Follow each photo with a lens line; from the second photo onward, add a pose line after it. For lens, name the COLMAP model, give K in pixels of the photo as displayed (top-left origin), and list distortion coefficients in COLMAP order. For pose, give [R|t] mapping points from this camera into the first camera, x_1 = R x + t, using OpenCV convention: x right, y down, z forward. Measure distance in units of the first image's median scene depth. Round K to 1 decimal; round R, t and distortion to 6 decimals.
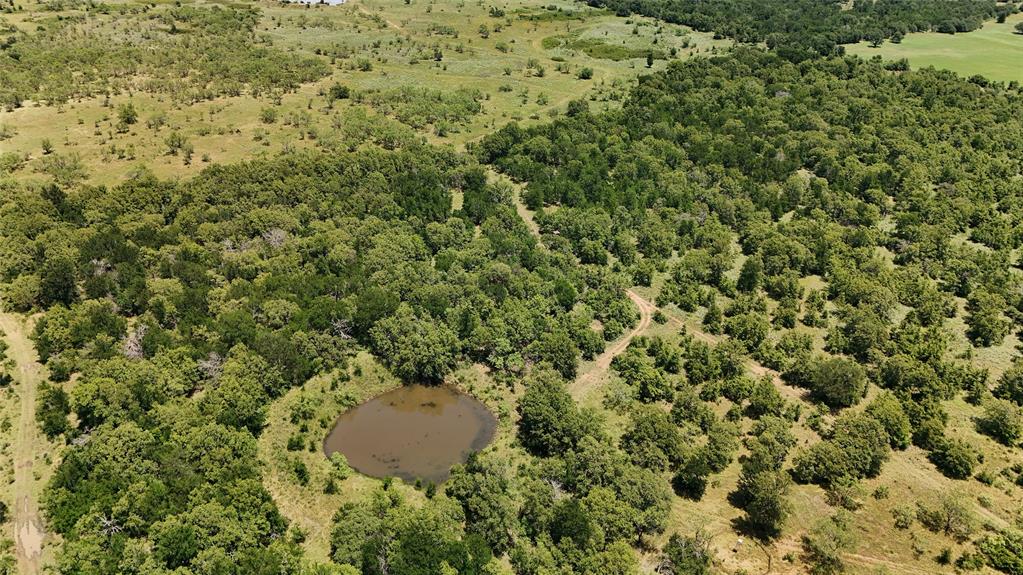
lens RADIAL K [[744.2, 0, 508.7], [0, 744.2, 286.2], [0, 0, 1]] dist [0.071101, -0.064319]
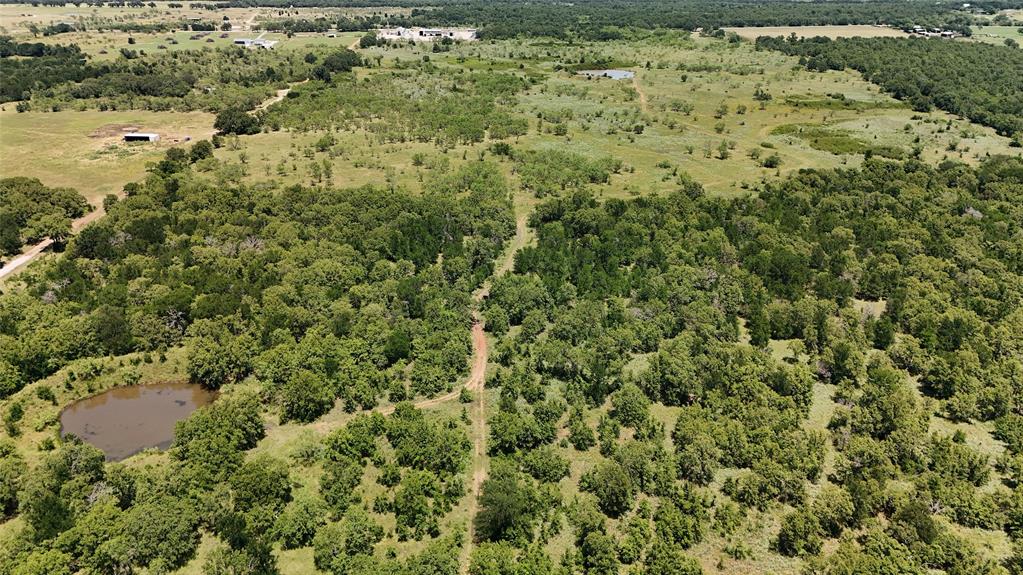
lens RADIAL K [[744.2, 0, 511.0], [0, 744.2, 285.2], [0, 0, 1]] dist [0.071101, -0.064319]
pose [[0.846058, 0.202156, -0.493274, 0.754543], [-0.252060, 0.967041, -0.036011, -0.079287], [0.469736, 0.154802, 0.869128, 0.252572]]
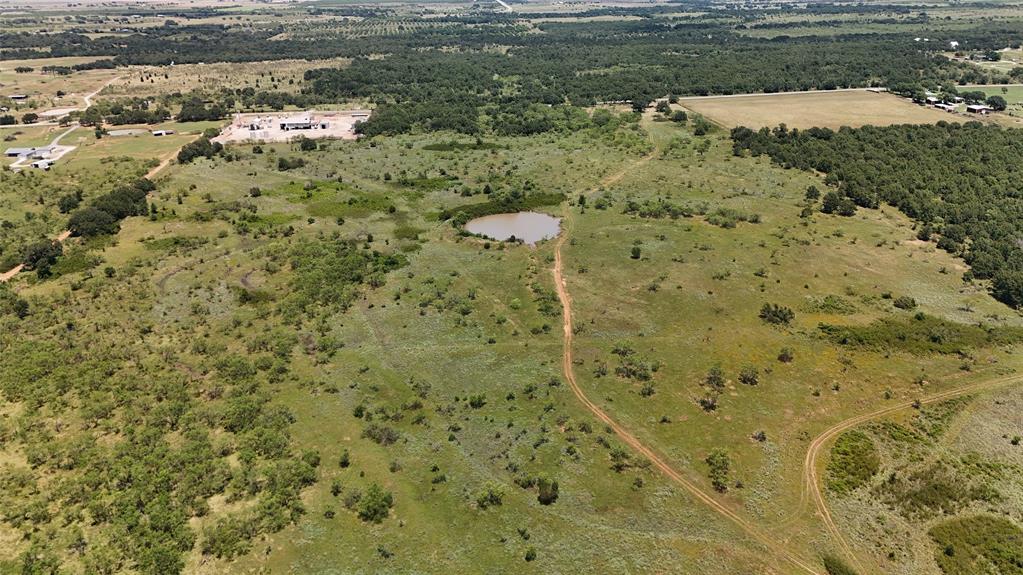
lens RADIAL K [[744.2, 0, 512.8], [0, 744.2, 291.6], [0, 0, 1]] dist [0.071101, -0.064319]
pose [[0.878404, 0.152228, -0.453026, 0.191123], [-0.200972, 0.977686, -0.061152, -1.021633], [0.433608, 0.144762, 0.889397, 1.484627]]
